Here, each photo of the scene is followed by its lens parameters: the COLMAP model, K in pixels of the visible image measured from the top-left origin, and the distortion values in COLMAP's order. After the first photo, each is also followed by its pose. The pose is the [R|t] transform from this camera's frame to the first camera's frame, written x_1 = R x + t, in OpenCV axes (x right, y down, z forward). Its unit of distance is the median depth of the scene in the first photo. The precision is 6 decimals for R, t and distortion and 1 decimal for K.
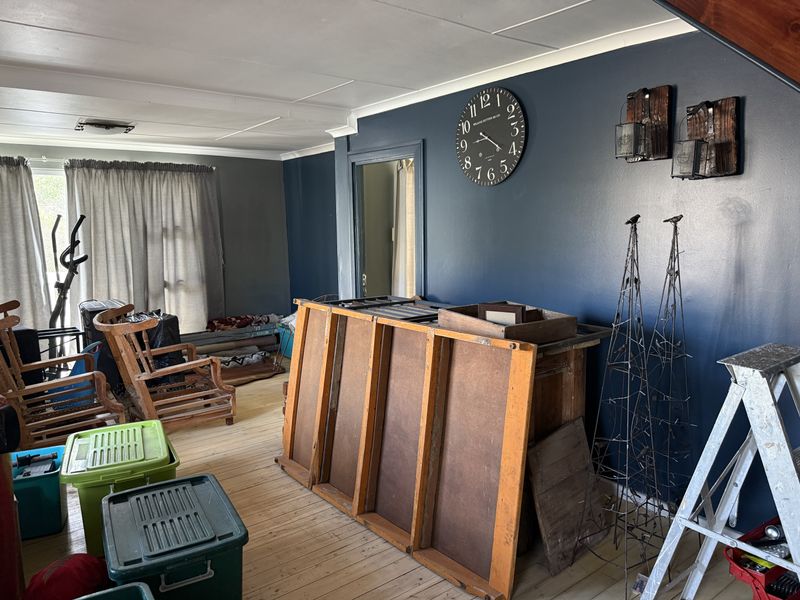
lens RADIAL K [[565.8, 0, 399.0], [0, 565.8, 300.1], [0, 0, 1]] dist [-0.004193, -0.002355]
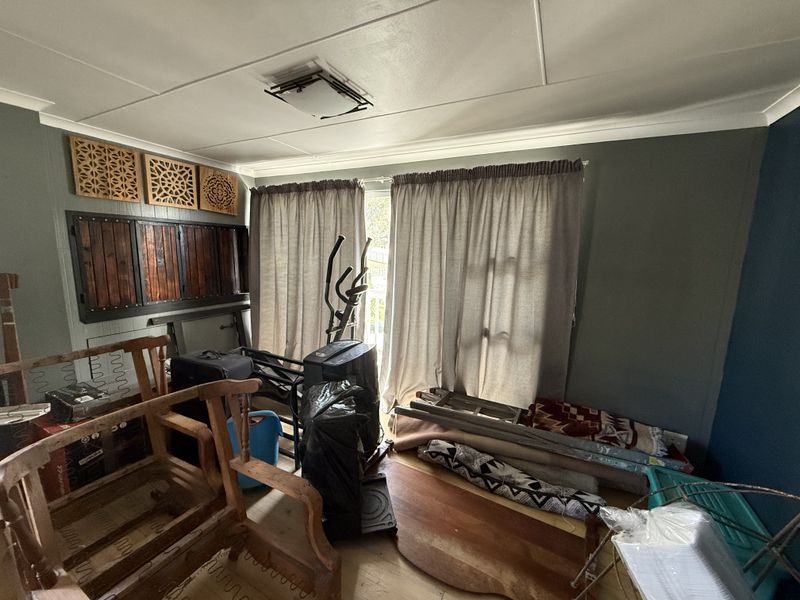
lens RADIAL K [[319.5, 0, 397.2], [0, 319.5, 302.1], [0, 0, 1]] dist [-0.002428, -0.000396]
pose [[0.429881, 0.170727, -0.886598, -0.094139], [-0.154675, 0.981369, 0.113979, -0.102477], [0.889538, 0.088137, 0.448278, 0.727370]]
